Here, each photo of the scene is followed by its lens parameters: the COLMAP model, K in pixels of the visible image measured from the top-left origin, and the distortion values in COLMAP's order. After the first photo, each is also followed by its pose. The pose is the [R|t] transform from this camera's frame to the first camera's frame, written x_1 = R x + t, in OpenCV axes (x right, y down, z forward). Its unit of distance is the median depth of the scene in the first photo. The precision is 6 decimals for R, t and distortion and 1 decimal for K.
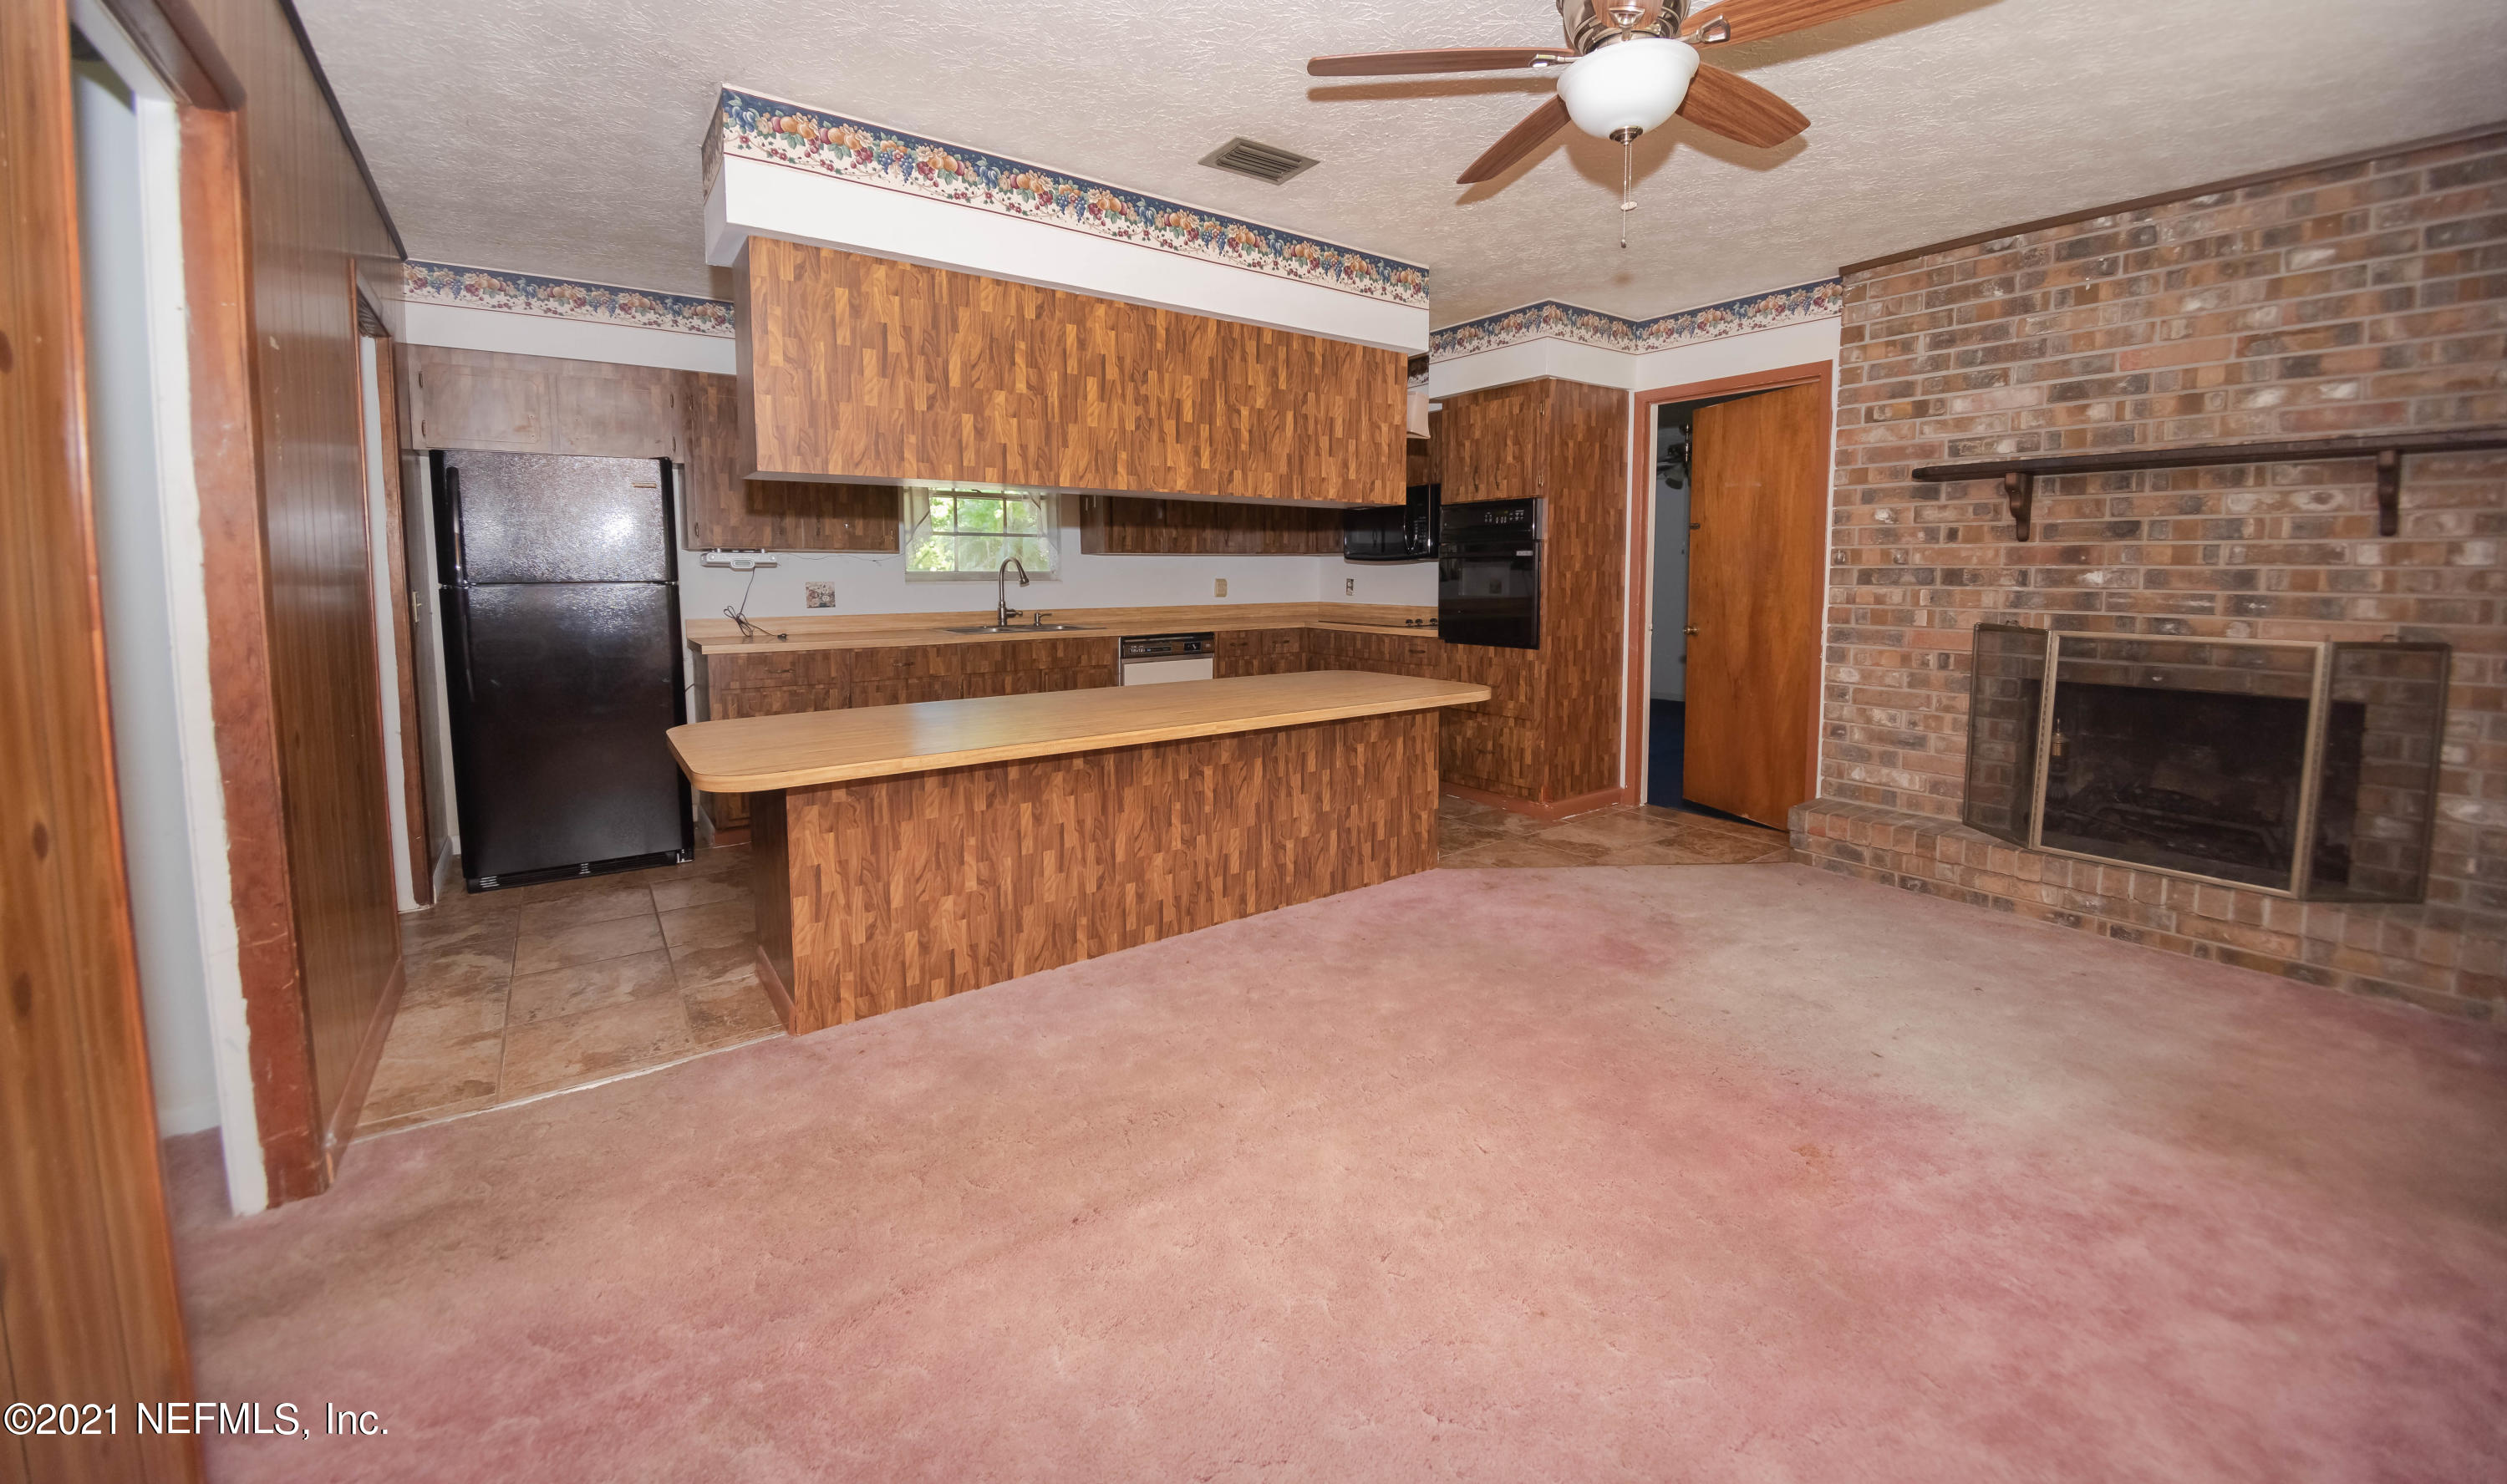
lens RADIAL K [[951.0, 0, 1230.3], [0, 951.0, 663.5], [0, 0, 1]] dist [-0.037573, -0.000928]
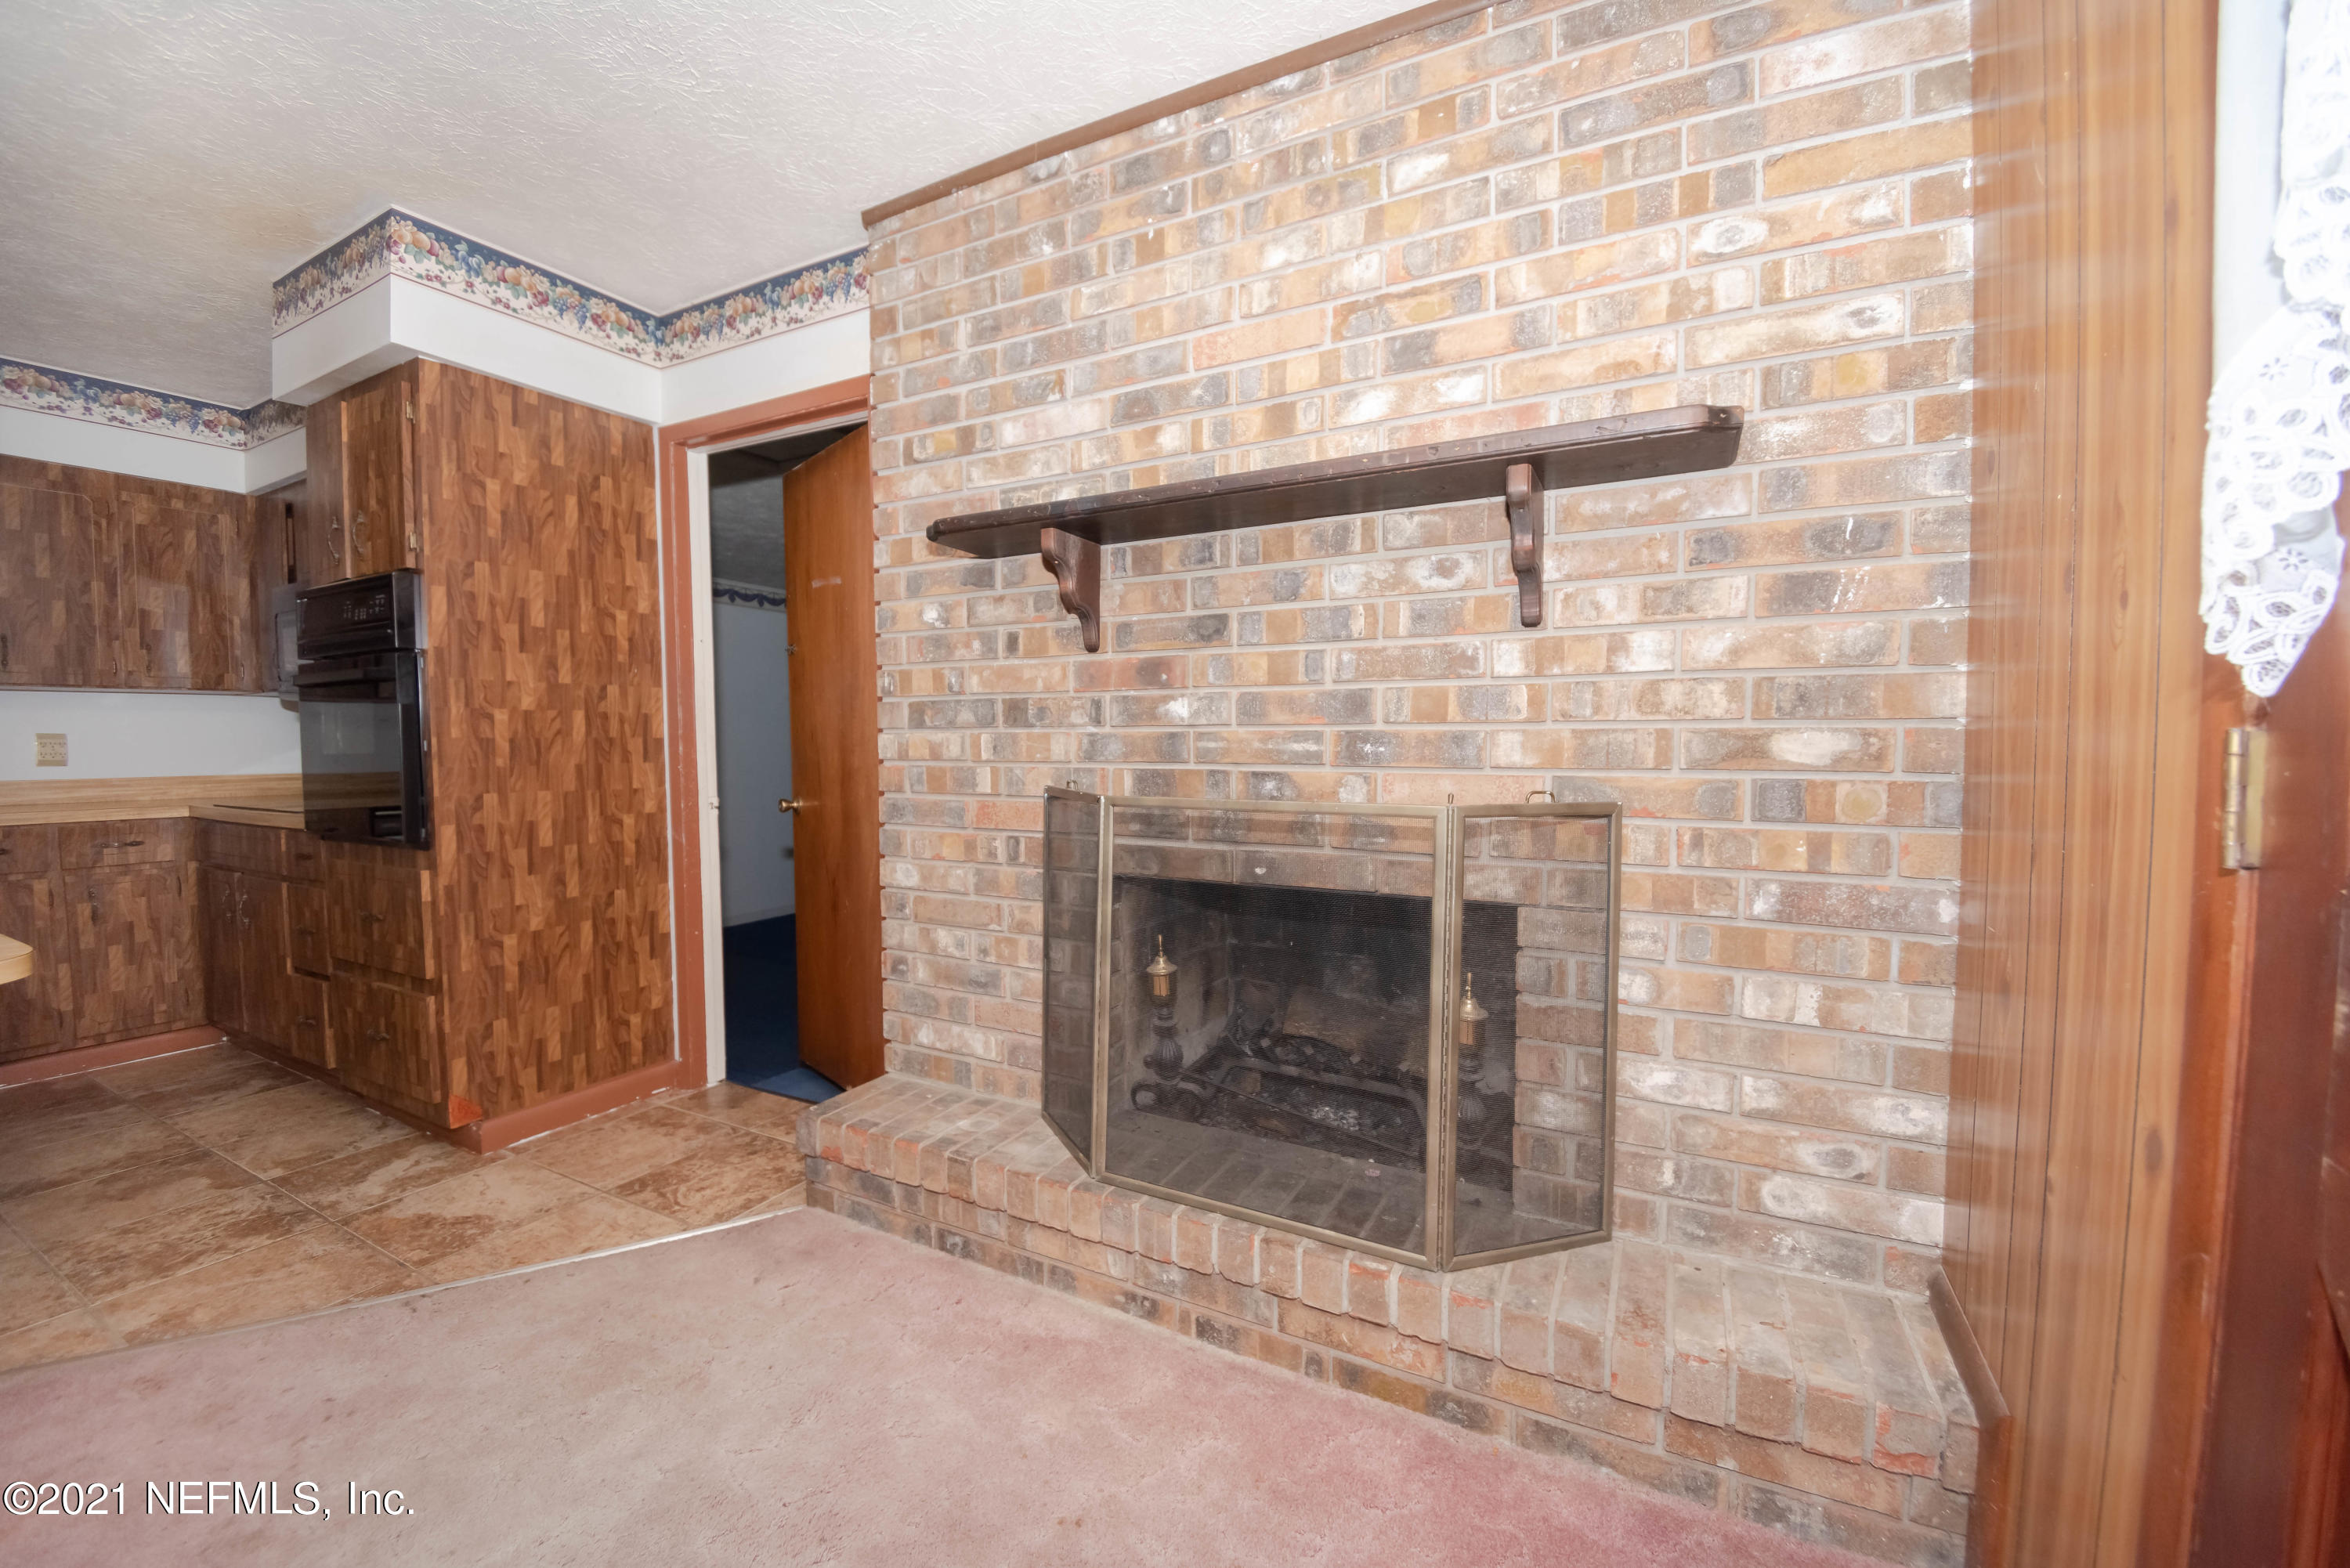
lens RADIAL K [[918.9, 0, 1174.9], [0, 918.9, 801.3], [0, 0, 1]] dist [-0.014229, -0.004798]
pose [[0.884219, -0.019962, 0.466645, 0.656784], [0.038826, 0.998770, -0.030843, -0.013227], [-0.465456, 0.045390, 0.883907, 0.466322]]
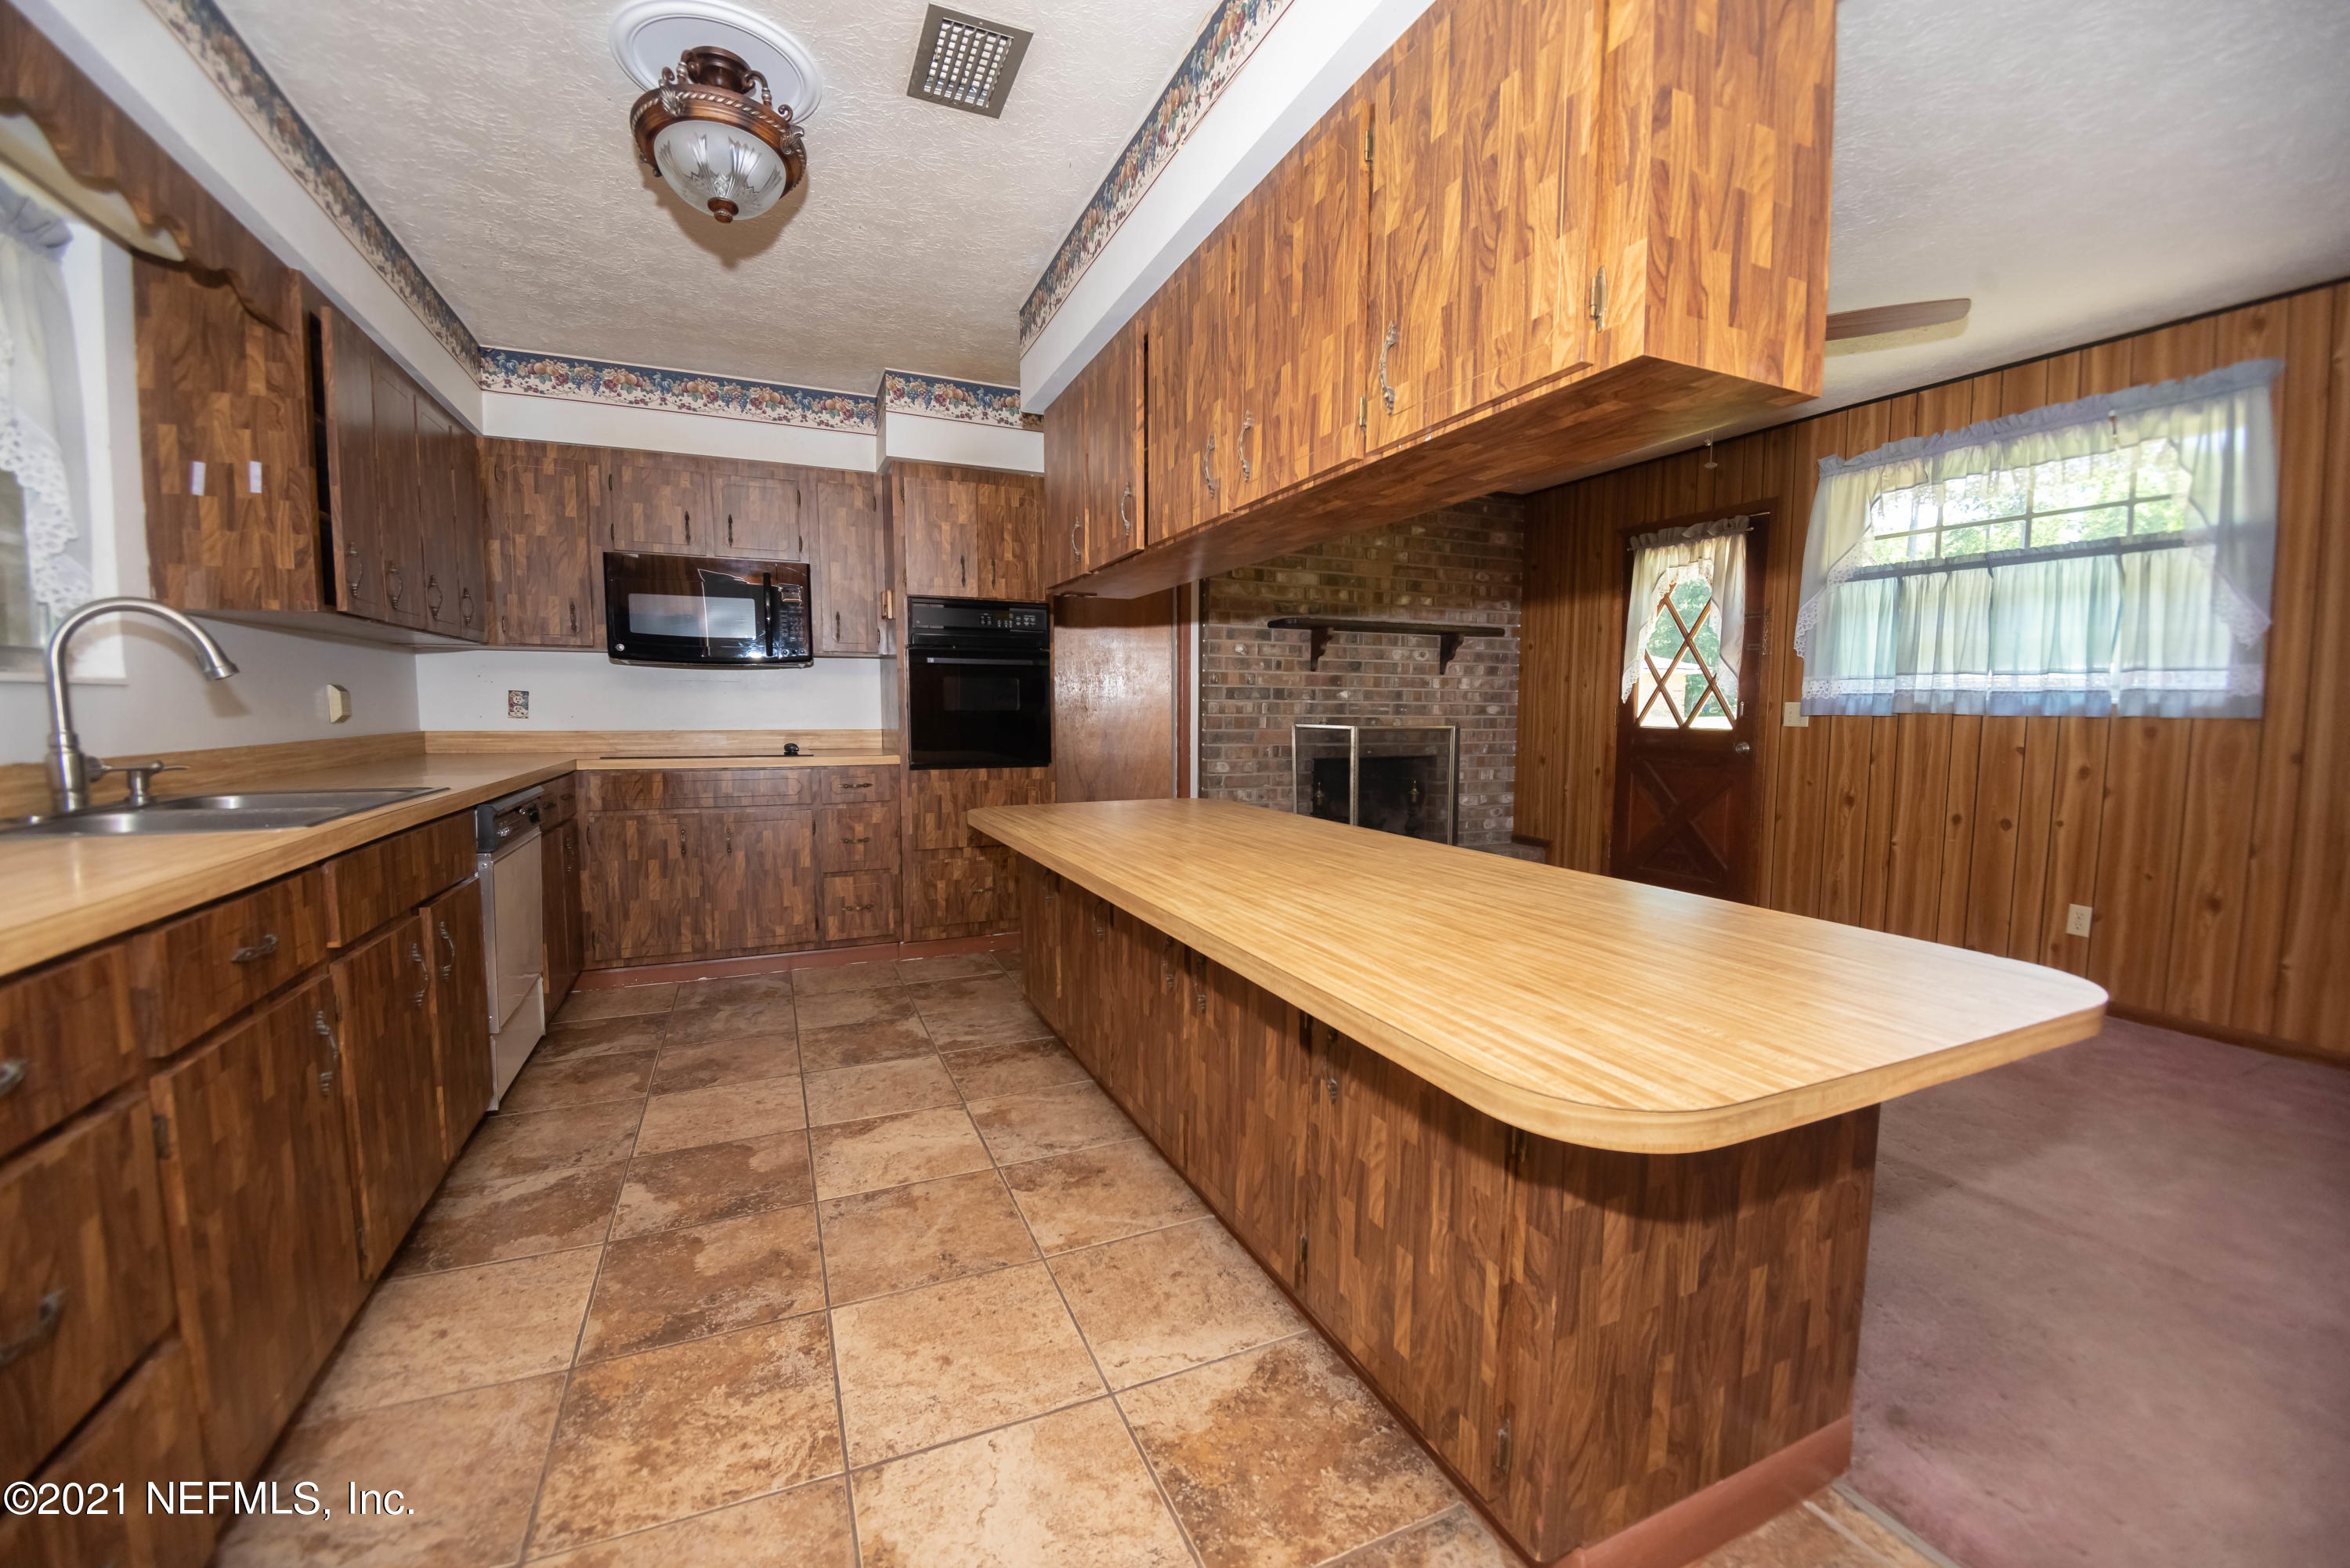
lens RADIAL K [[918.9, 0, 1193.2], [0, 918.9, 797.5], [0, 0, 1]] dist [-0.014229, -0.004798]
pose [[0.179891, -0.089808, 0.979578, -0.775333], [0.085721, 0.993467, 0.075339, -0.057093], [-0.979944, 0.070417, 0.186414, 0.979175]]
